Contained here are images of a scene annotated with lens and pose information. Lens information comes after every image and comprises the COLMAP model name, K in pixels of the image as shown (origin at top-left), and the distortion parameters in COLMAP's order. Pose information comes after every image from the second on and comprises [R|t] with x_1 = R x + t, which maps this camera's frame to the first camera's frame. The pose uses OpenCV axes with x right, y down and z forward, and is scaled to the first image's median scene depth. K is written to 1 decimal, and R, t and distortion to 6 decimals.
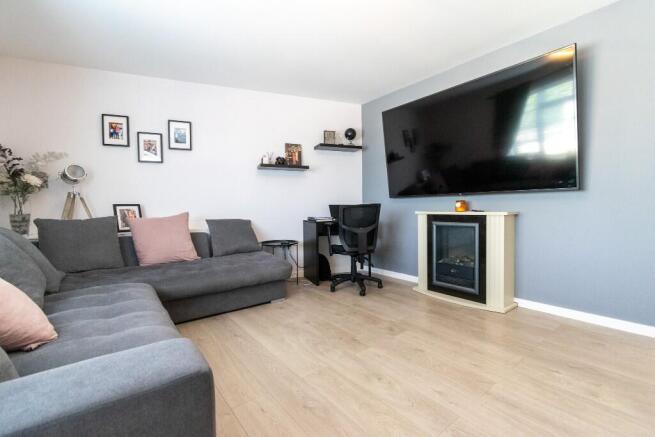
lens RADIAL K [[290.6, 0, 329.8], [0, 290.6, 217.5], [0, 0, 1]] dist [0.011073, -0.000217]
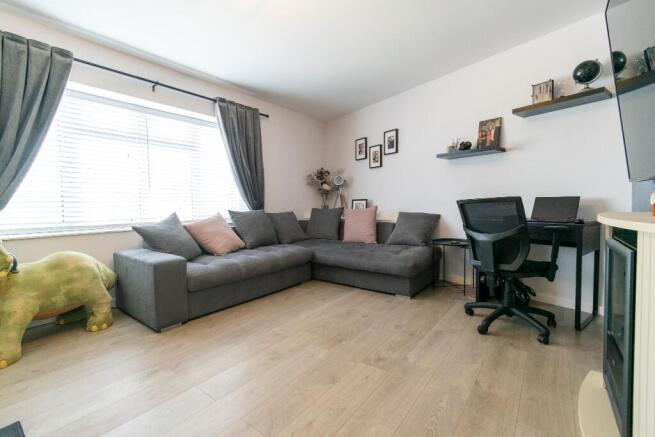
lens RADIAL K [[290.6, 0, 329.9], [0, 290.6, 215.7], [0, 0, 1]] dist [0.011073, -0.000217]
pose [[0.255973, 0.049102, -0.965436, 0.691075], [-0.027382, 0.998677, 0.043533, -0.023221], [0.966296, 0.015292, 0.256979, 0.503293]]
